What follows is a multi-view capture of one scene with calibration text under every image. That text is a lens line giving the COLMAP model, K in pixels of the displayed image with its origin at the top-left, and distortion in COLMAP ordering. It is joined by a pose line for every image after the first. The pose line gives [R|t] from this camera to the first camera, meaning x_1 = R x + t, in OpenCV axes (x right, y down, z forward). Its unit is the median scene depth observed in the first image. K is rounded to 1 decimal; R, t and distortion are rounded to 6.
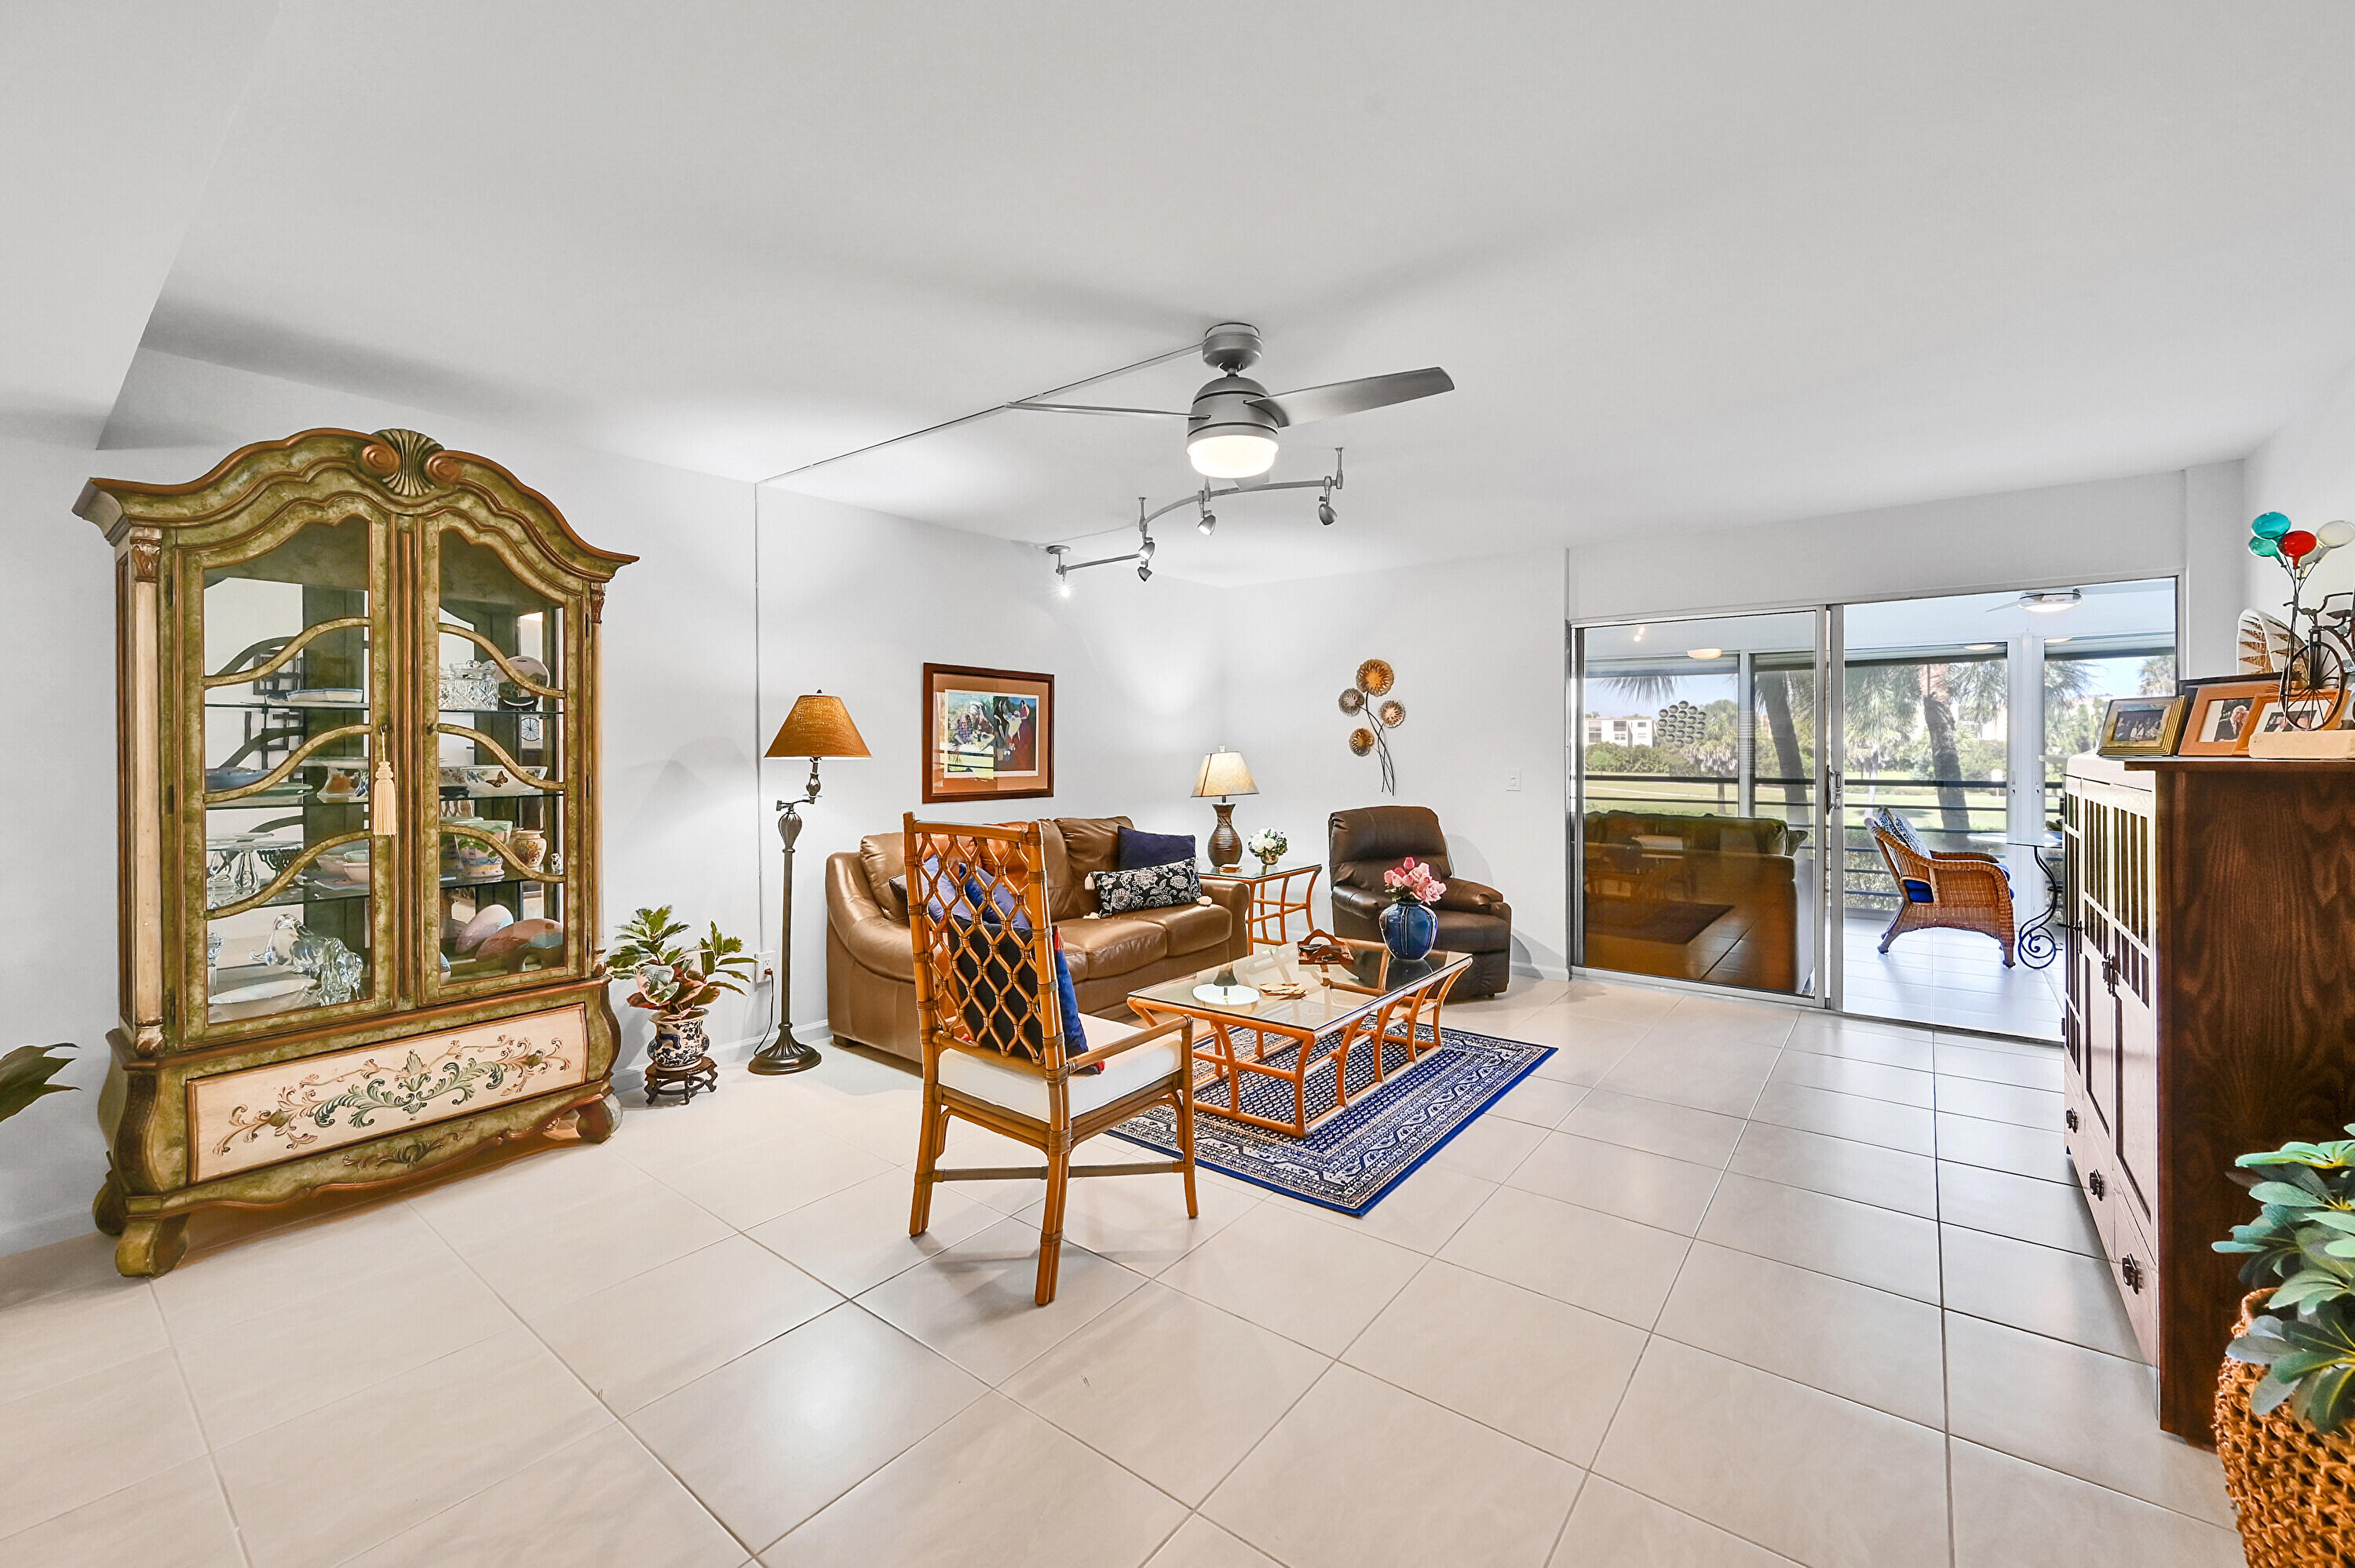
lens RADIAL K [[934.9, 0, 1175.7], [0, 934.9, 756.2], [0, 0, 1]] dist [-0.003899, 0.000122]
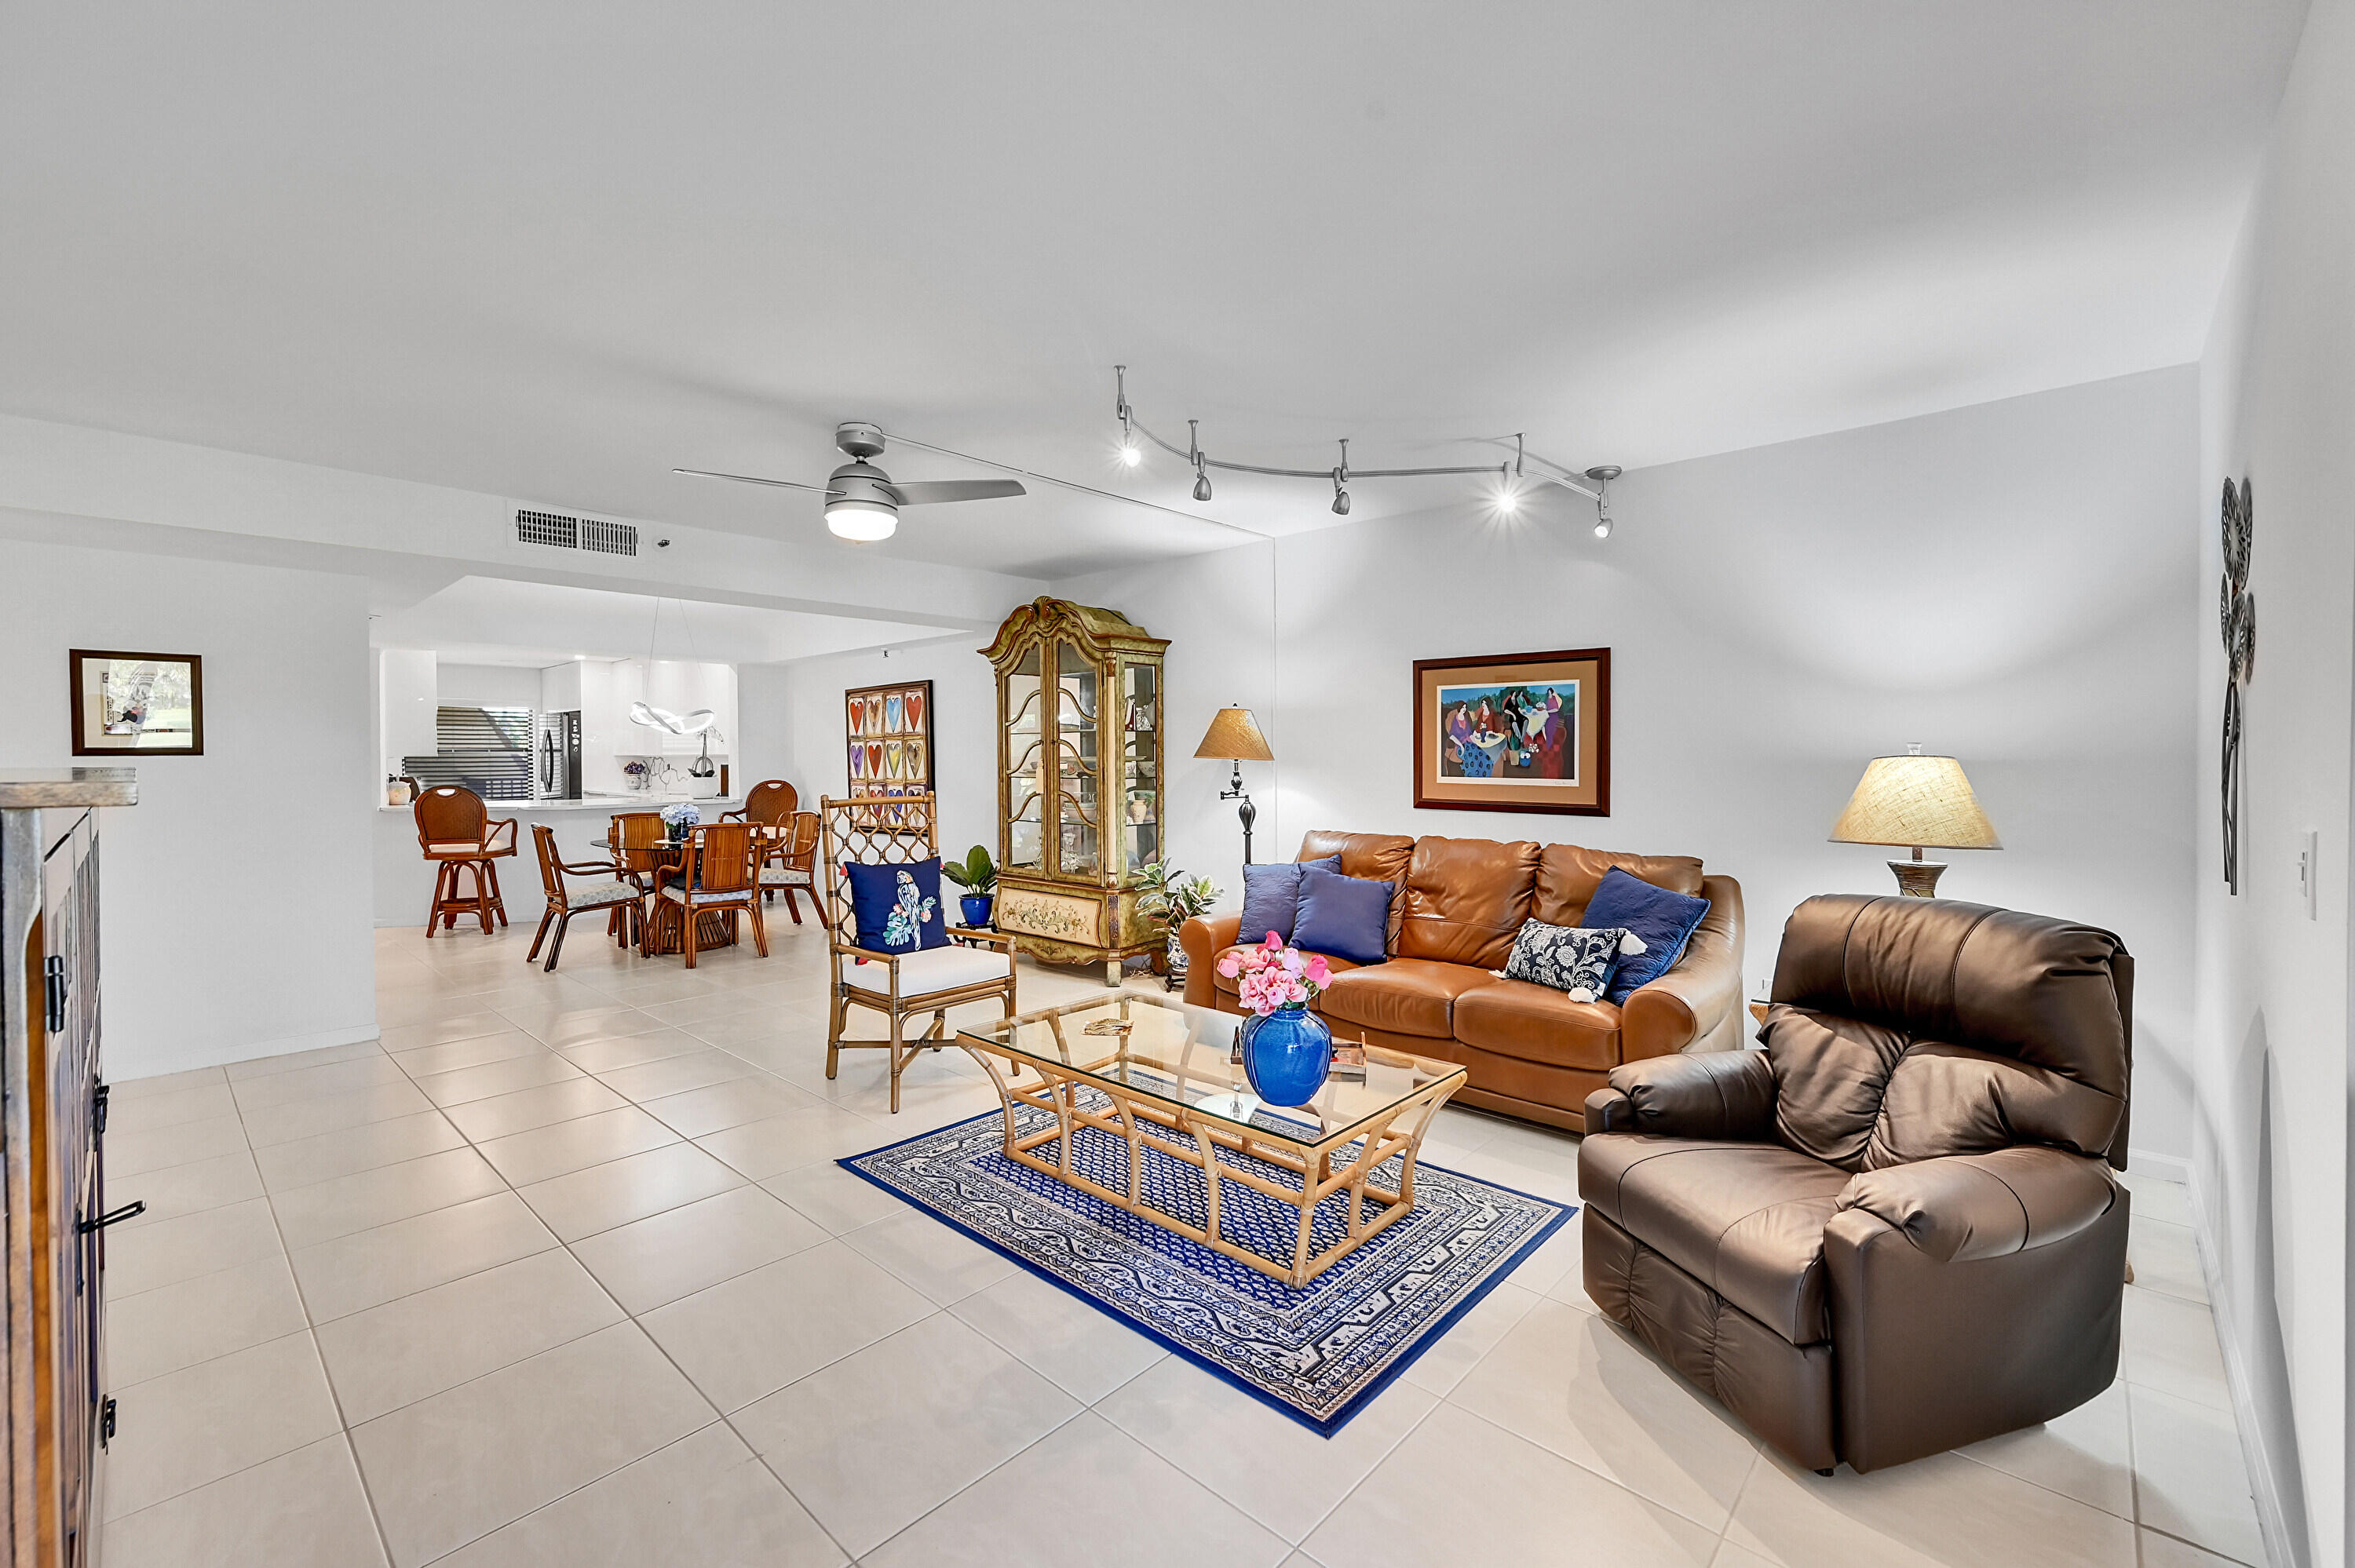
lens RADIAL K [[1000.1, 0, 1176.2], [0, 1000.1, 772.5], [0, 0, 1]] dist [-0.003089, -0.000452]
pose [[-0.088458, 0.020882, -0.995861, 0.936089], [-0.004913, 0.999759, 0.021400, -0.008145], [0.996068, 0.006785, -0.088334, 1.038417]]
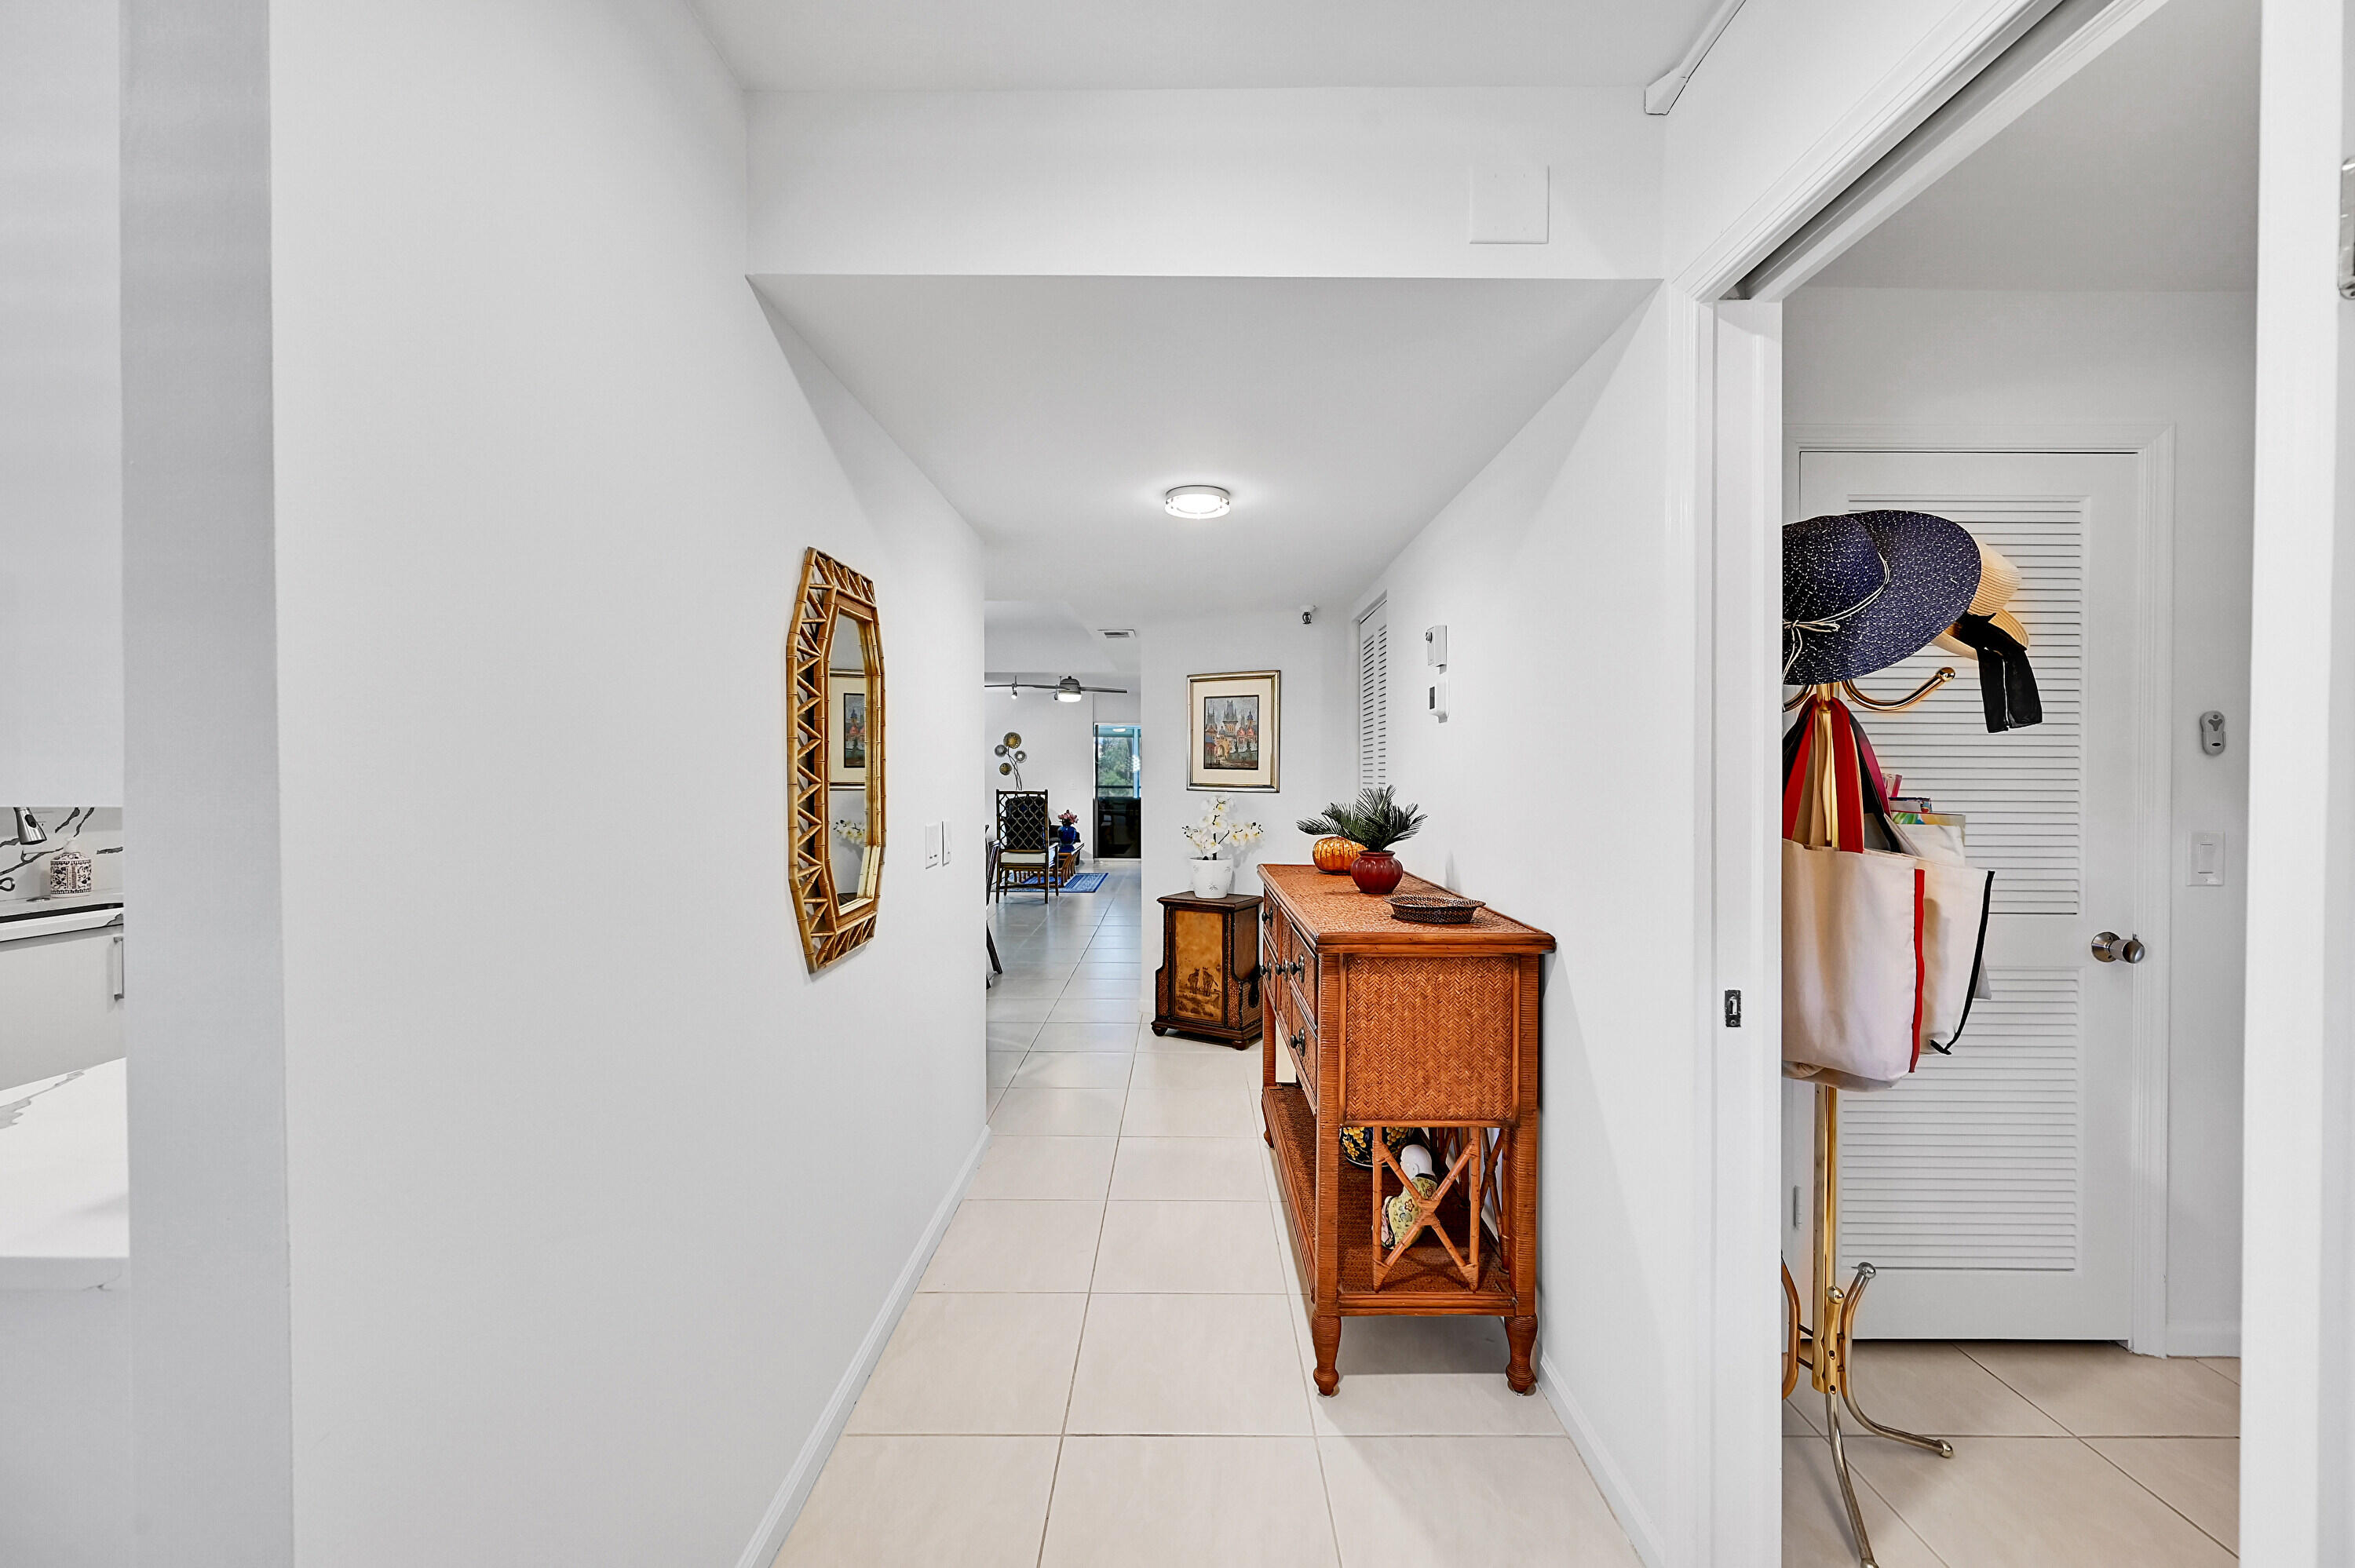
lens RADIAL K [[934.9, 0, 1165.1], [0, 934.9, 754.2], [0, 0, 1]] dist [-0.003899, 0.000122]
pose [[0.799072, 0.012215, 0.601111, -1.319800], [0.002672, 0.999712, -0.023866, 0.006799], [-0.601229, 0.020676, 0.798809, -1.584583]]
